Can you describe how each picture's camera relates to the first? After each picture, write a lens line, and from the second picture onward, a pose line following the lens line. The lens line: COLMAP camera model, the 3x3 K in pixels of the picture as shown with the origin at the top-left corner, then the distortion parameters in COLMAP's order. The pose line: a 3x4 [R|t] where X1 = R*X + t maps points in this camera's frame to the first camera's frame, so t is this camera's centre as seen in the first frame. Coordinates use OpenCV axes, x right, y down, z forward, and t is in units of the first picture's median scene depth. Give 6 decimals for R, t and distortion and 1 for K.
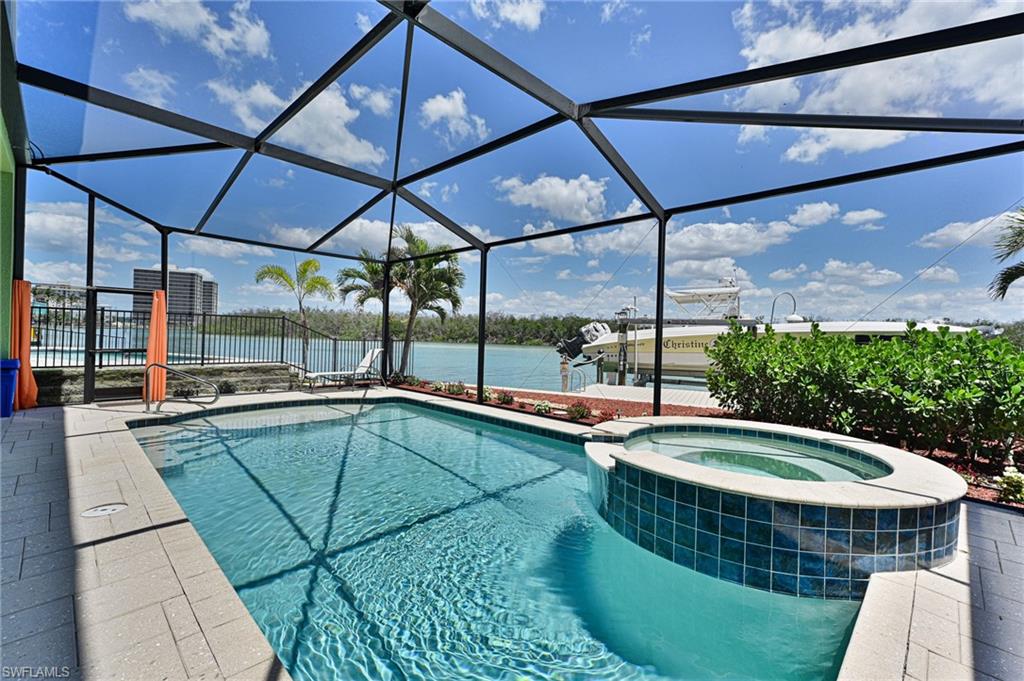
lens RADIAL K [[442.0, 0, 516.5], [0, 442.0, 336.5], [0, 0, 1]] dist [-0.000550, -0.000817]
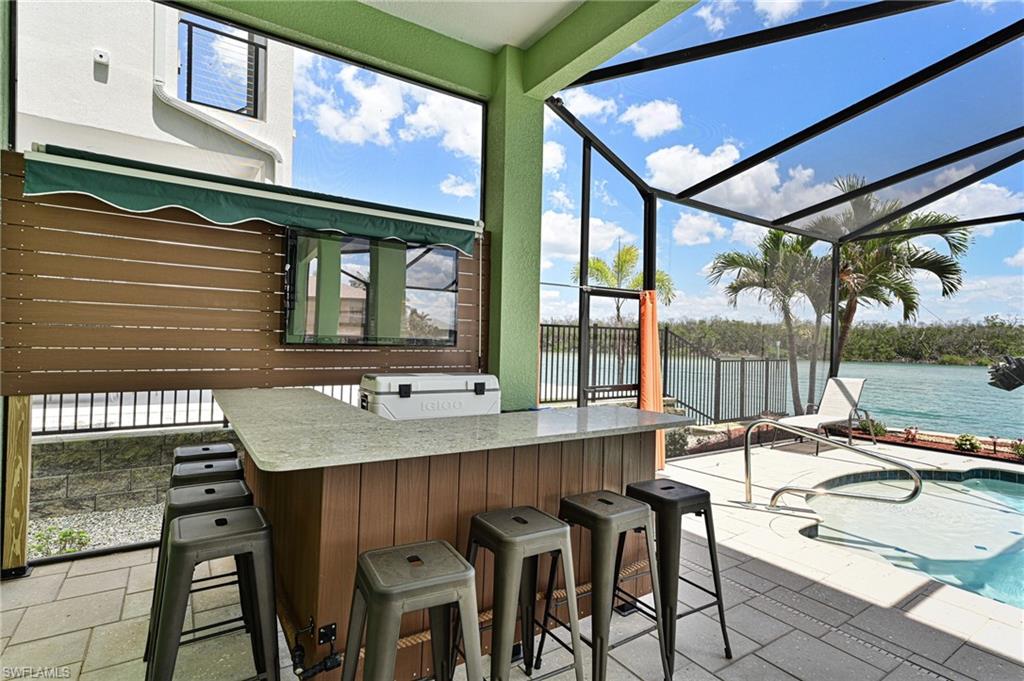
lens RADIAL K [[506.3, 0, 508.9], [0, 506.3, 332.5], [0, 0, 1]] dist [0.004258, 0.000352]
pose [[0.976360, -0.006691, -0.216049, -0.489279], [0.001822, 0.999740, -0.022727, -0.015437], [0.216145, 0.021796, 0.976118, 0.162149]]
